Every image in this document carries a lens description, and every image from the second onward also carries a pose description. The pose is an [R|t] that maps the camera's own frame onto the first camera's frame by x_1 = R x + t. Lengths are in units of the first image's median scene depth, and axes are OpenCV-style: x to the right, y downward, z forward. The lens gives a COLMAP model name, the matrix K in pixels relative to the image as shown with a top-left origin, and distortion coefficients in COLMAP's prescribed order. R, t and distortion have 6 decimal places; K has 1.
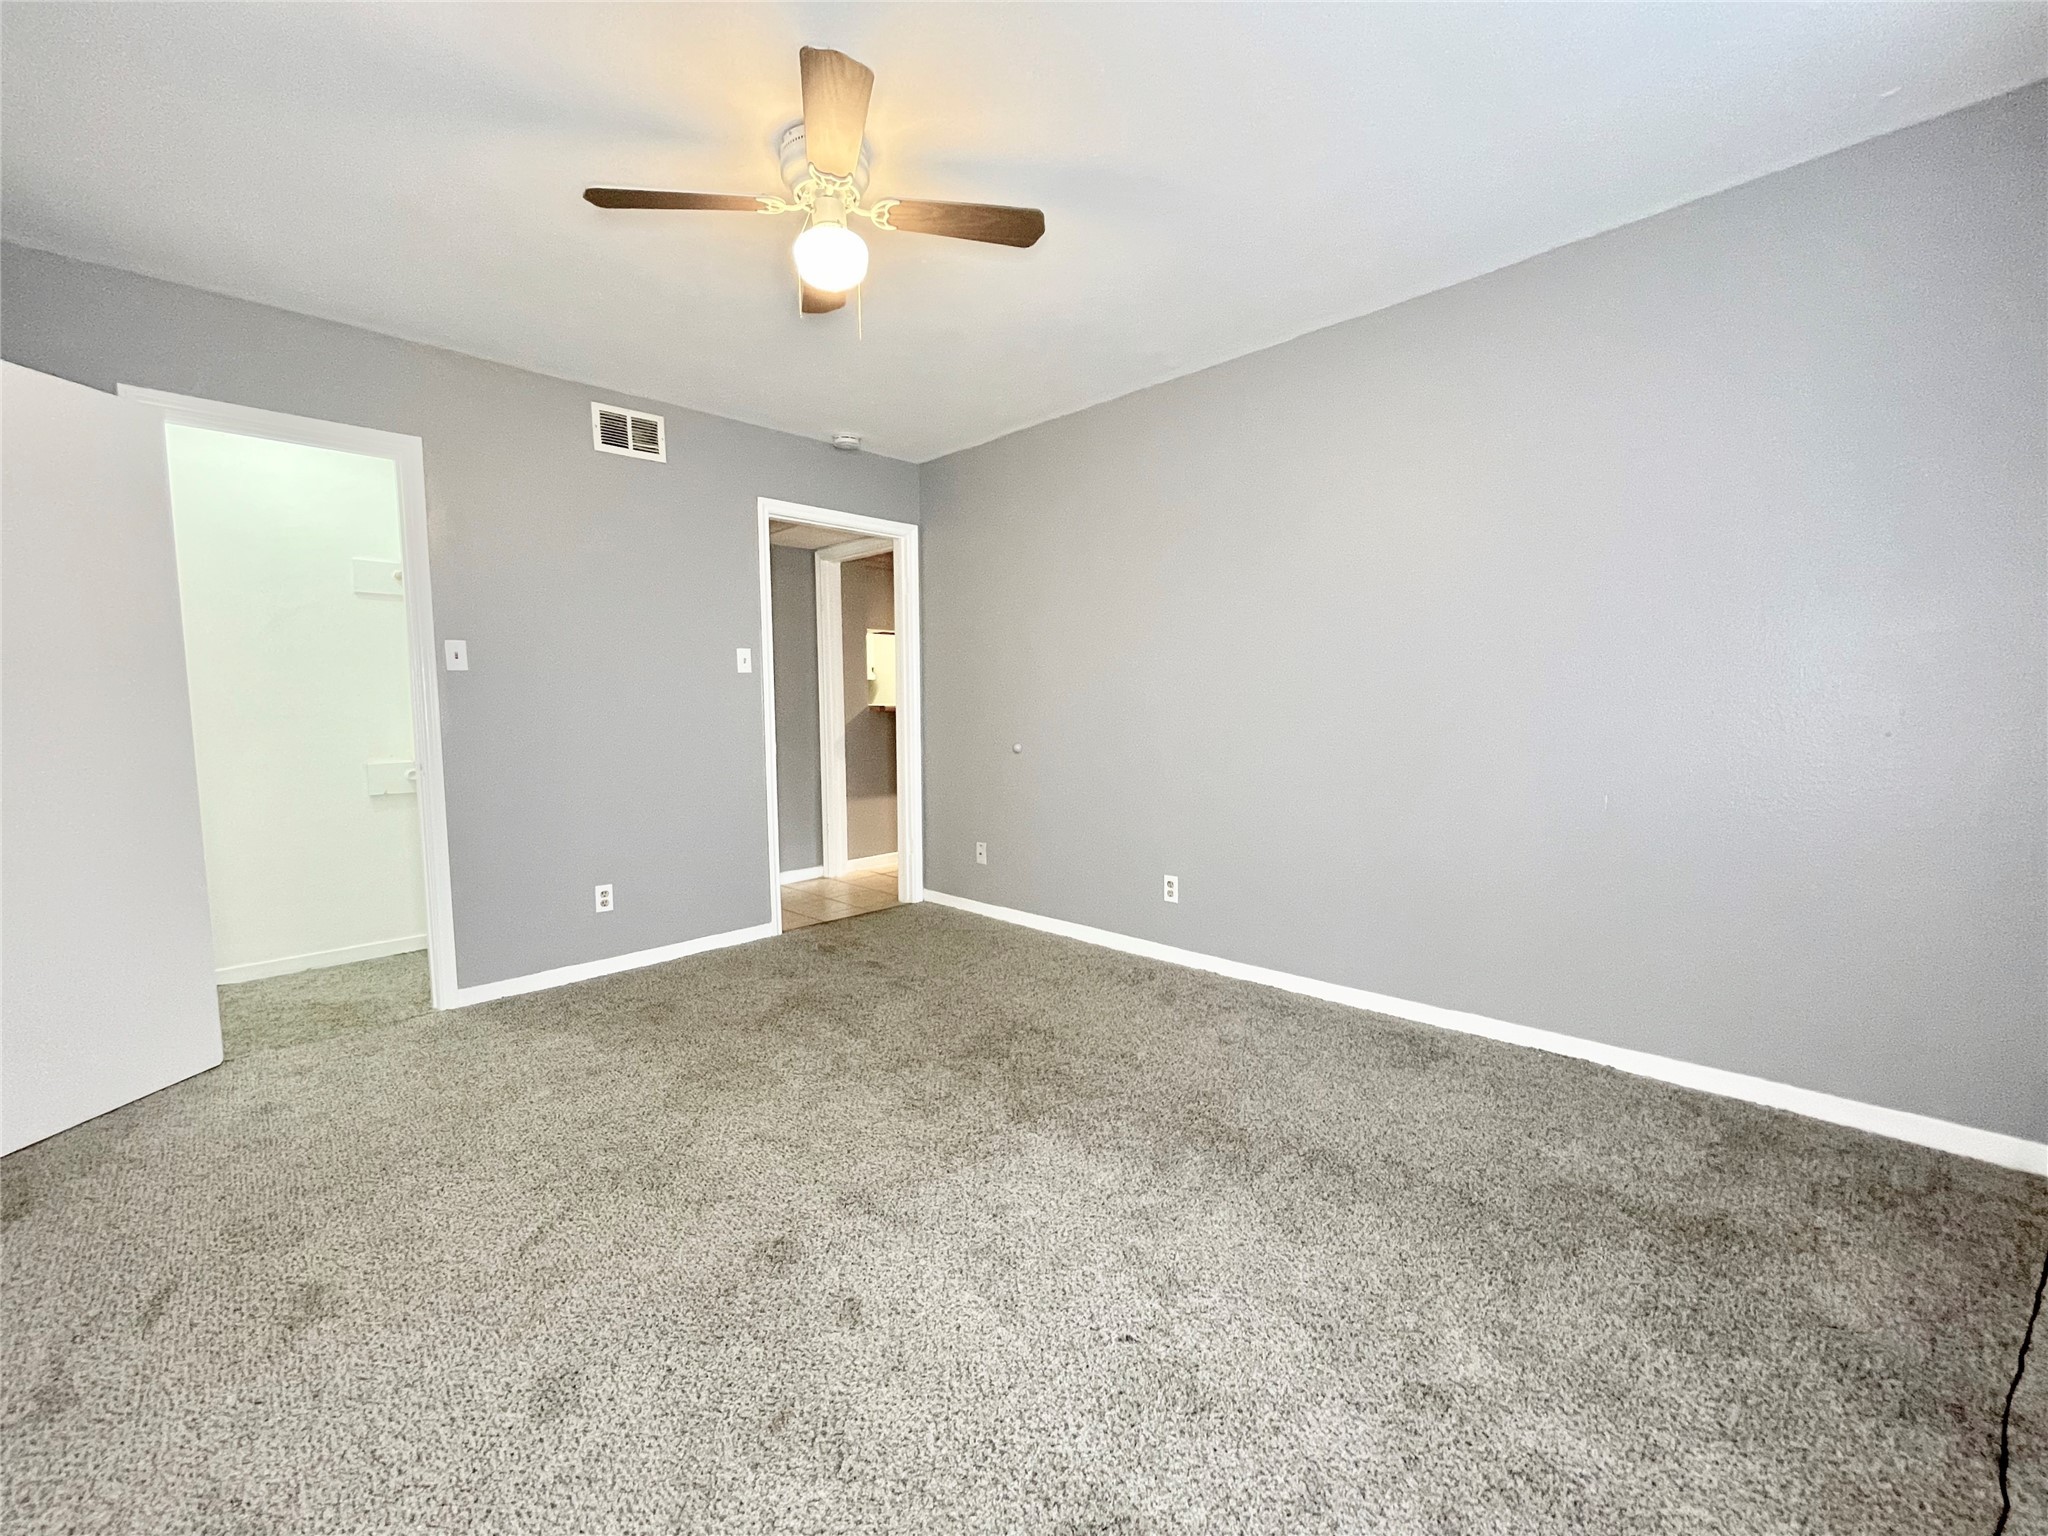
lens RADIAL K [[829.3, 0, 1026.9], [0, 829.3, 767.0], [0, 0, 1]] dist [0.001943, 0.000373]
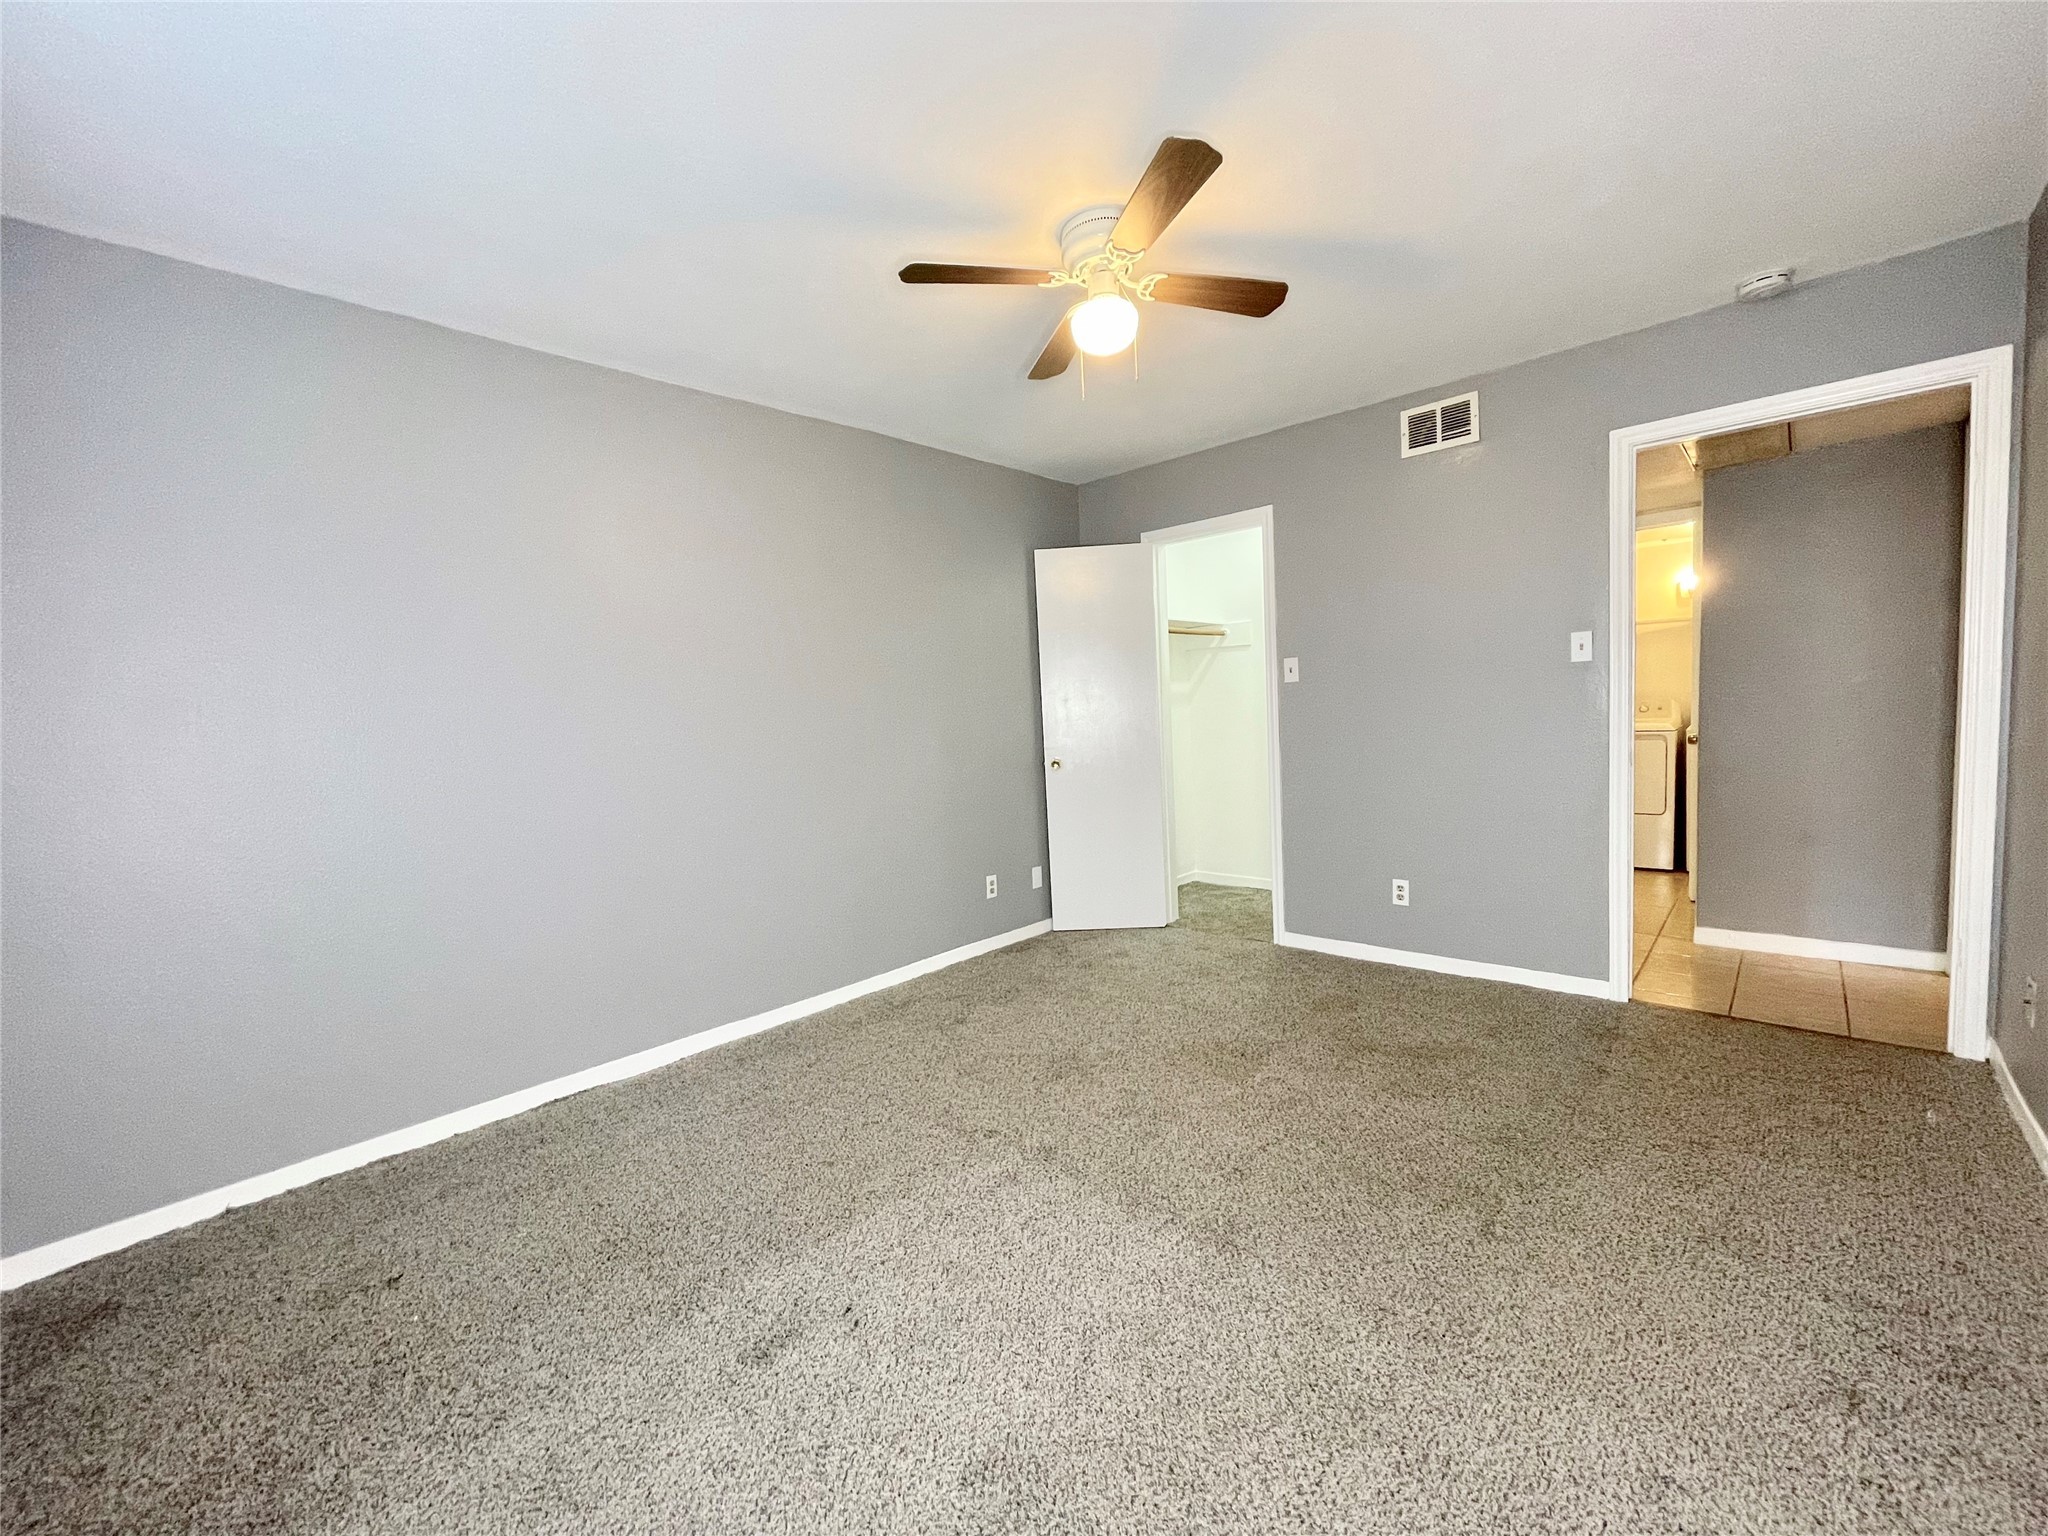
lens RADIAL K [[829.3, 0, 1025.7], [0, 829.3, 769.6], [0, 0, 1]] dist [0.001943, 0.000373]
pose [[0.037992, 0.082584, -0.995860, 0.523194], [-0.032417, 0.996156, 0.081372, -0.067857], [0.998752, 0.029192, 0.040523, 0.510924]]
